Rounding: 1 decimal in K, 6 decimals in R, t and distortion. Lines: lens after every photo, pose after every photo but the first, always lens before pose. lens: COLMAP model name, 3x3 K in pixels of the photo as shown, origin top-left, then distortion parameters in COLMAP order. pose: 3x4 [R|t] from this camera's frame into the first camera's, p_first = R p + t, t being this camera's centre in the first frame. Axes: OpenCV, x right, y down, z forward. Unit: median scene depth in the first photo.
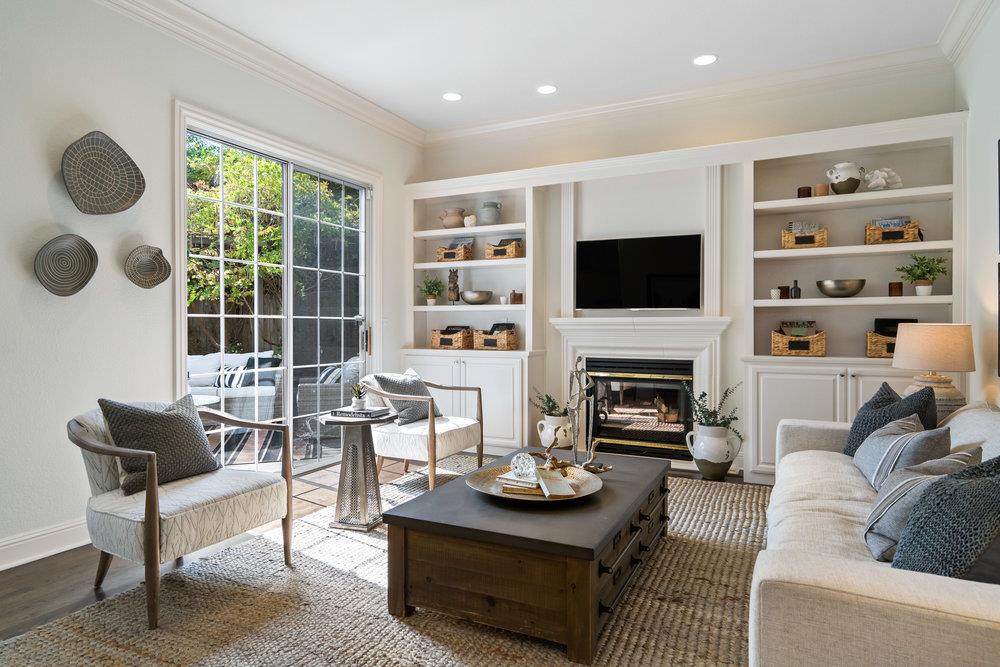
lens RADIAL K [[577.9, 0, 511.2], [0, 577.9, 329.3], [0, 0, 1]] dist [-0.000377, 0.001656]
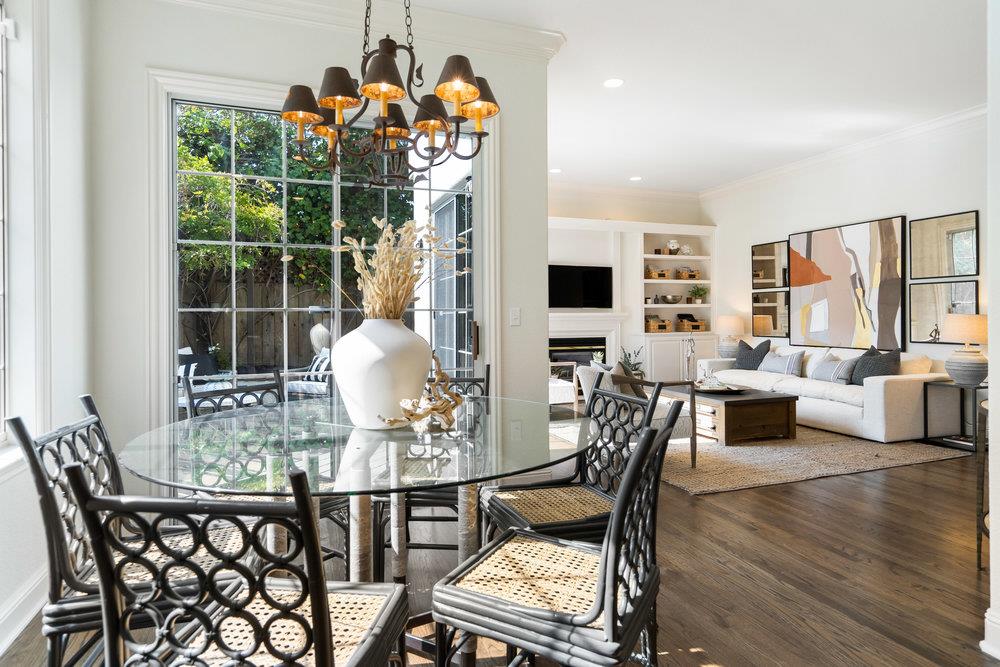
lens RADIAL K [[577.9, 0, 465.5], [0, 577.9, 316.1], [0, 0, 1]] dist [-0.000377, 0.001656]
pose [[0.710148, -0.002674, 0.704048, -1.381222], [0.012059, 0.999892, -0.008365, -0.001916], [-0.703950, 0.014431, 0.710103, 0.038785]]
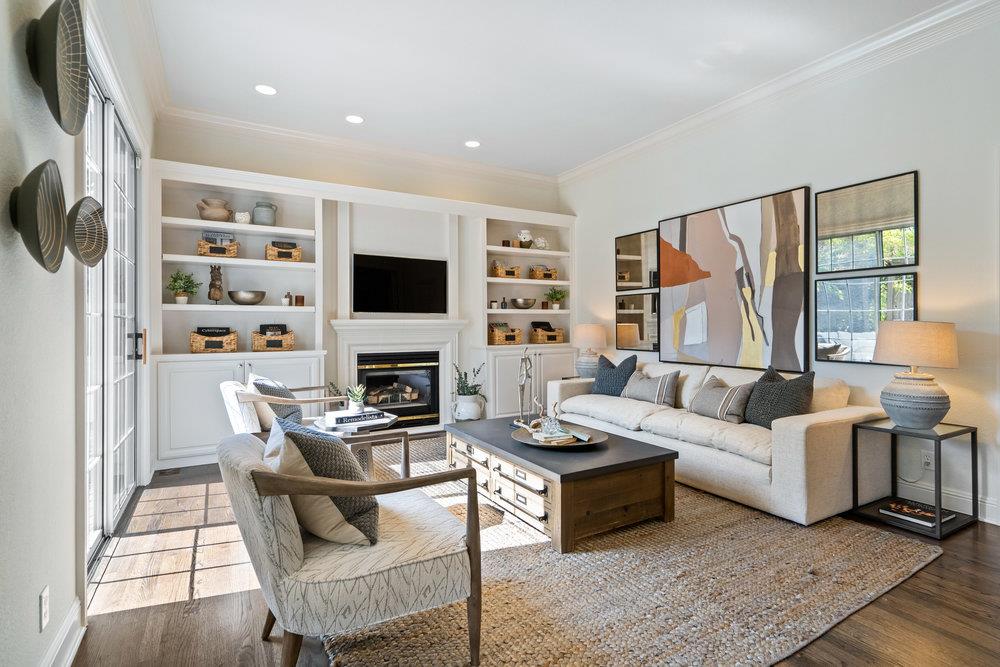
lens RADIAL K [[473.0, 0, 483.4], [0, 473.0, 323.2], [0, 0, 1]] dist [-0.003585, 0.001481]
pose [[0.578557, 0.002866, 0.815637, -0.604411], [0.010043, 0.999893, -0.010638, 0.000082], [-0.815580, 0.014346, 0.578466, 0.283869]]
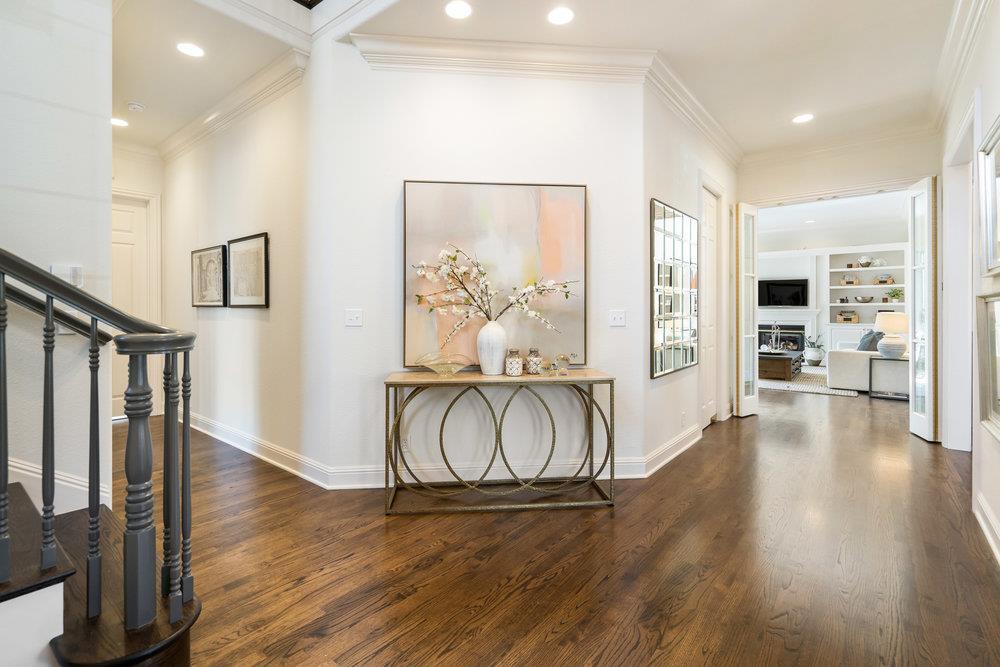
lens RADIAL K [[473.0, 0, 494.7], [0, 473.0, 308.2], [0, 0, 1]] dist [-0.003585, 0.001481]
pose [[0.968593, 0.002907, -0.248635, -0.596568], [-0.006788, 0.999868, -0.014754, 0.017275], [0.248560, 0.015978, 0.968485, -1.655304]]
